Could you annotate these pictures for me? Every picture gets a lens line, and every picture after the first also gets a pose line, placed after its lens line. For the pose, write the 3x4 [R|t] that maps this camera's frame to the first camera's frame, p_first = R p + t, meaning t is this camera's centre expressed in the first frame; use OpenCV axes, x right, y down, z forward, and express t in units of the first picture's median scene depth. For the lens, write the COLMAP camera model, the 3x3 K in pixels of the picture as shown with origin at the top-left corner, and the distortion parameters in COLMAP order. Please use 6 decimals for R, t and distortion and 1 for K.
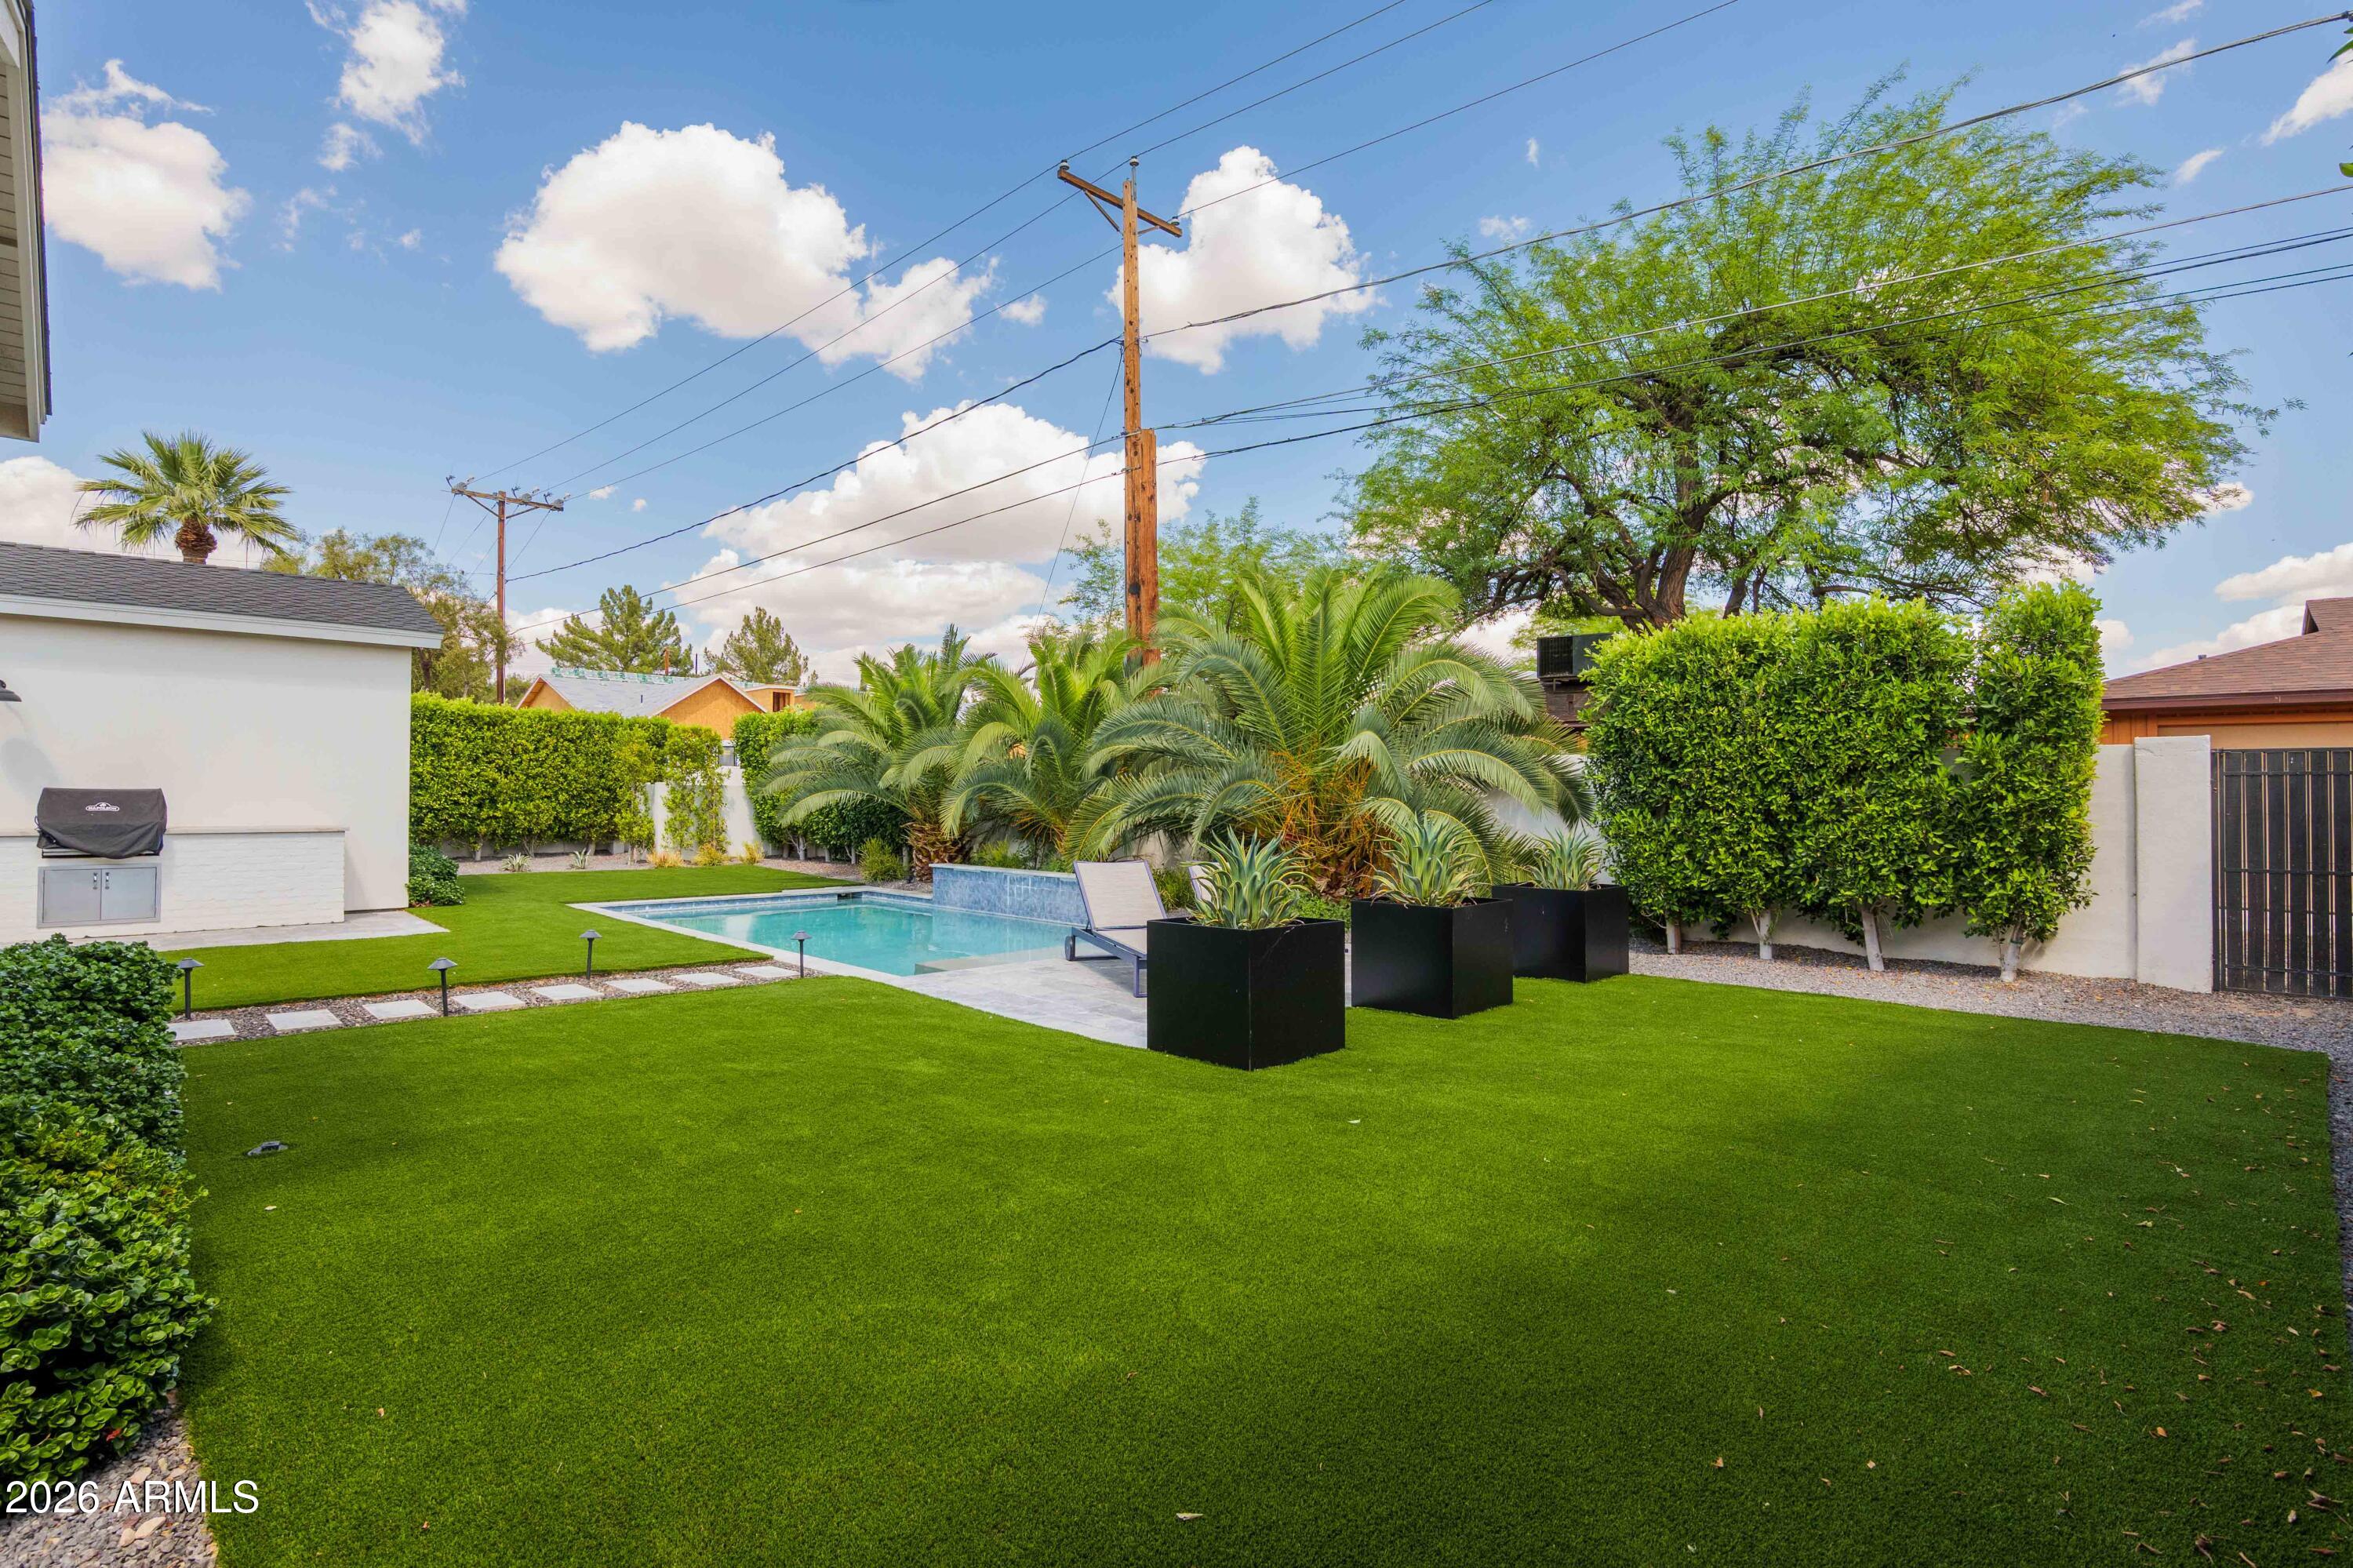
lens RADIAL K [[1086.2, 0, 1176.7], [0, 1086.2, 782.1], [0, 0, 1]] dist [-0.000327, -0.000015]
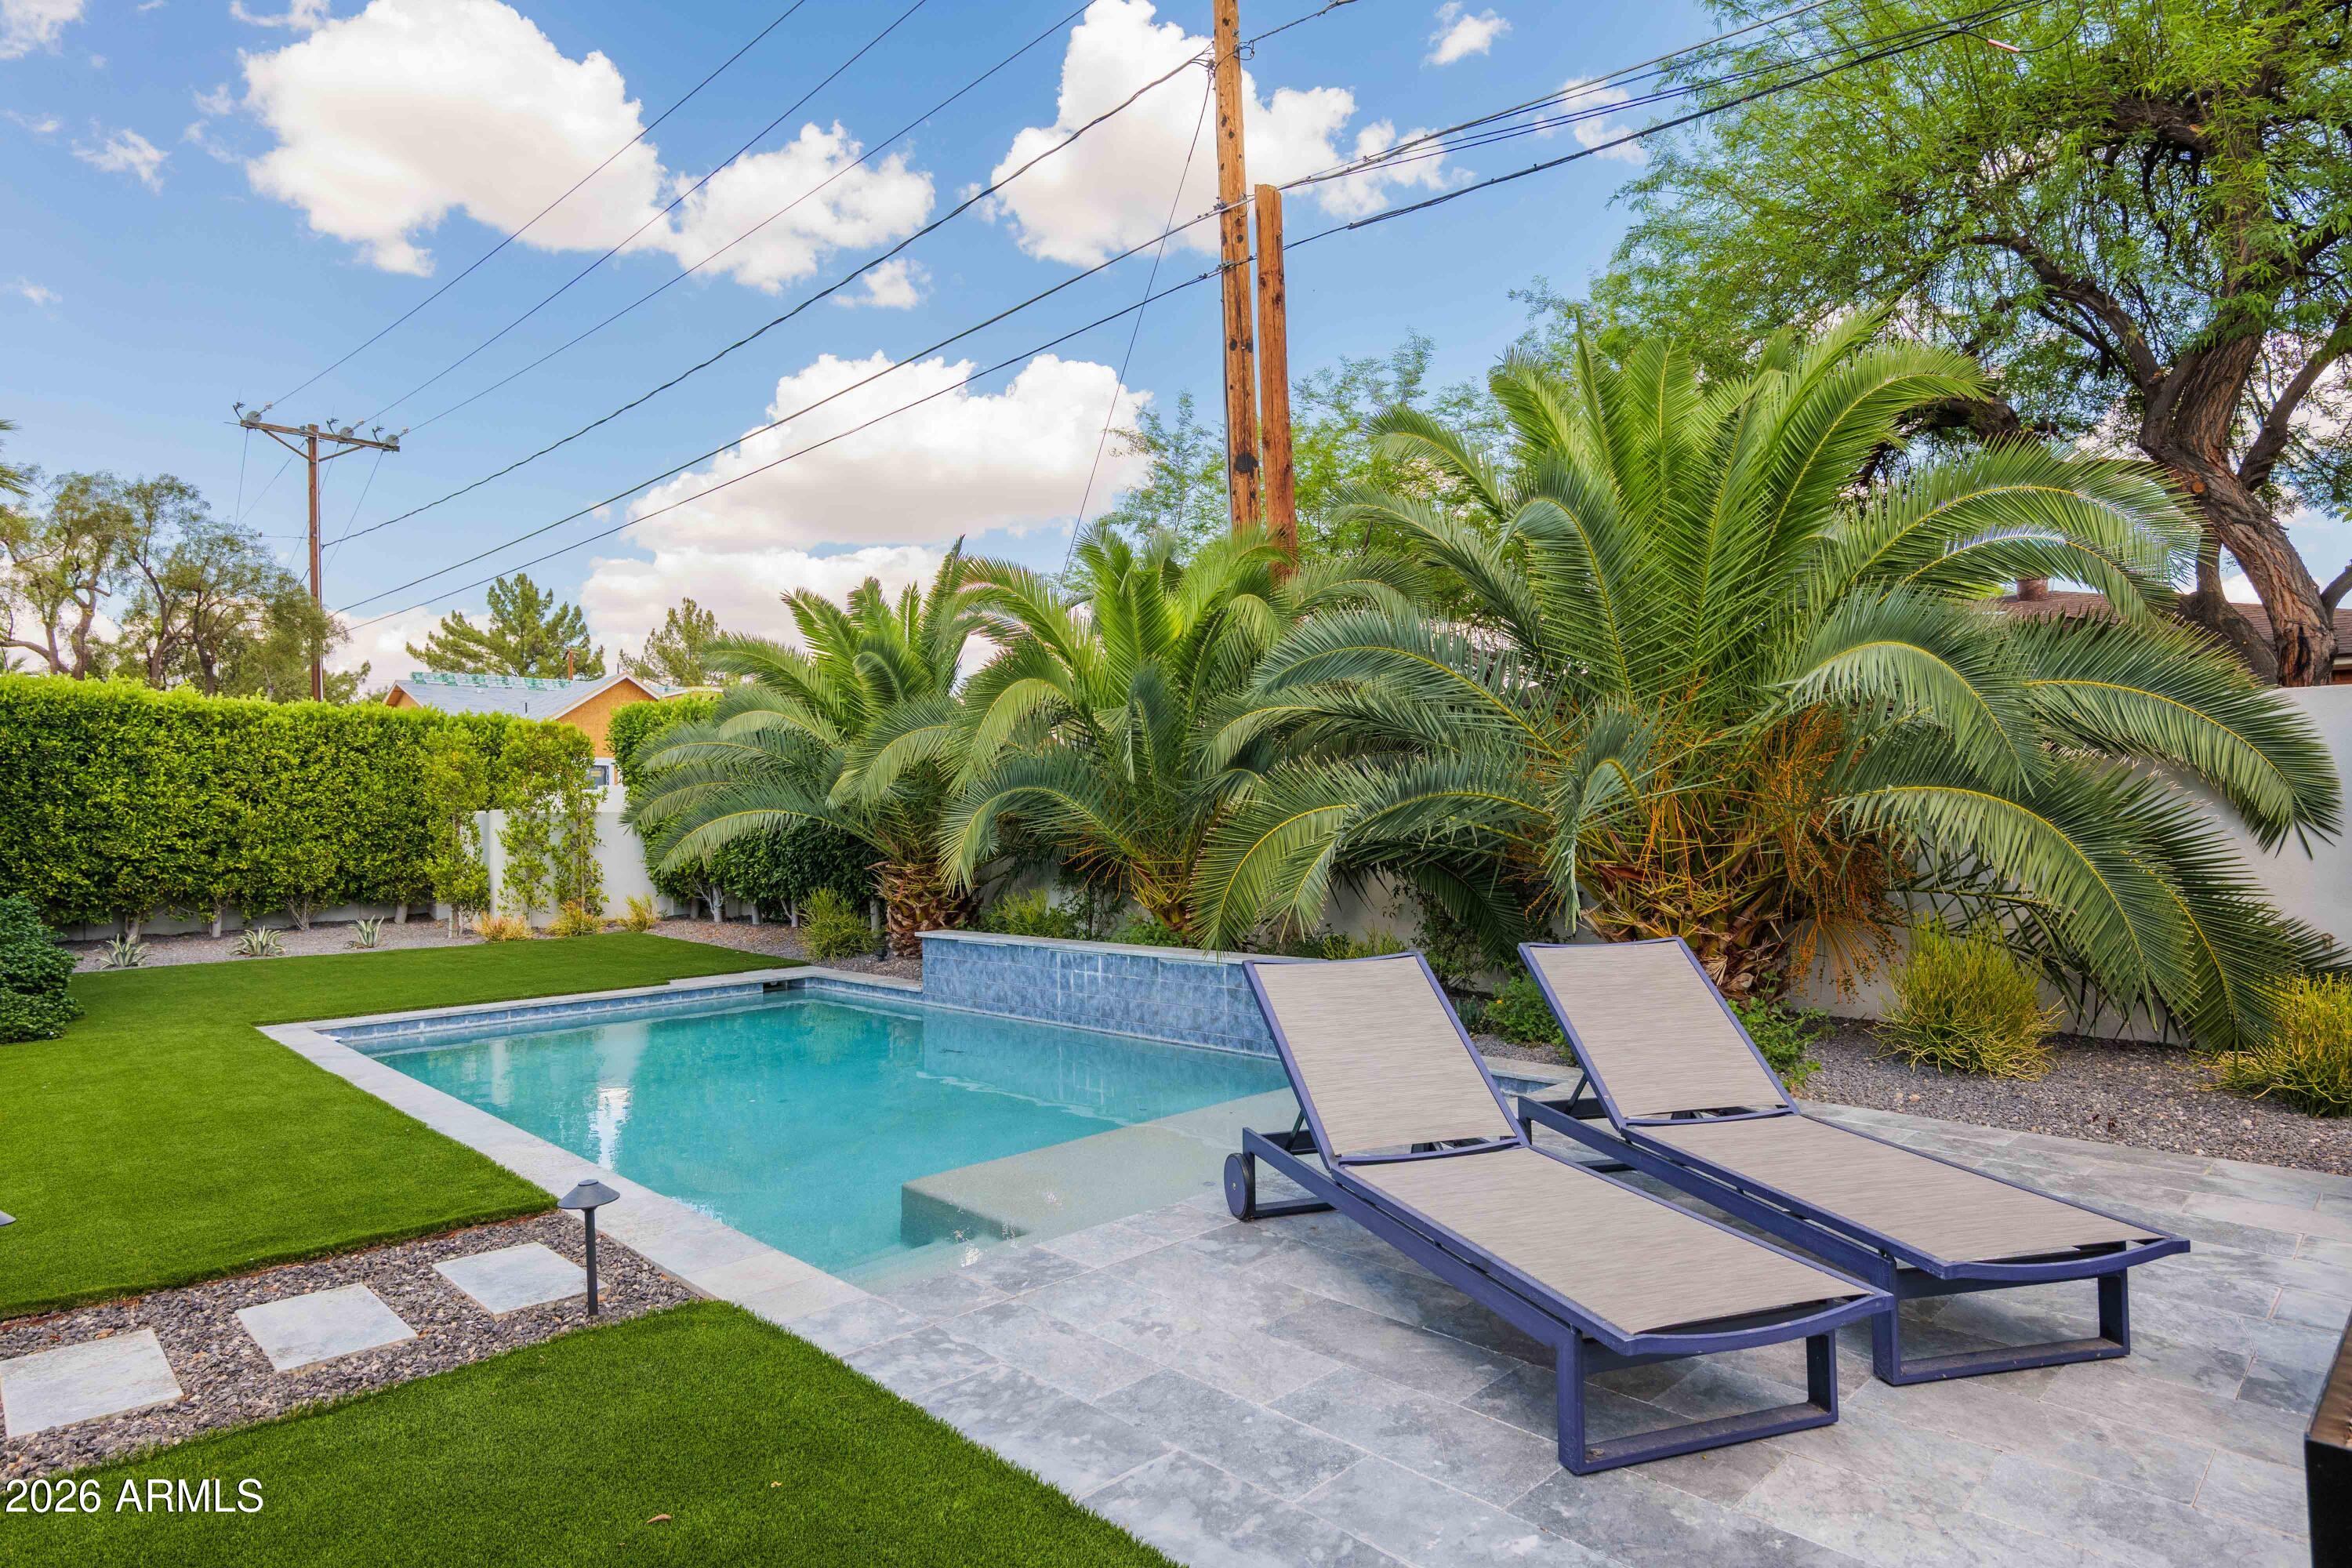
lens RADIAL K [[1260.0, 0, 1176.4], [0, 1260.0, 797.3], [0, 0, 1]] dist [0.025569, -0.000044]
pose [[0.999635, -0.025514, -0.008895, -0.060909], [0.025468, 0.999662, -0.005266, 0.007555], [0.009026, 0.005038, 0.999947, 0.246409]]
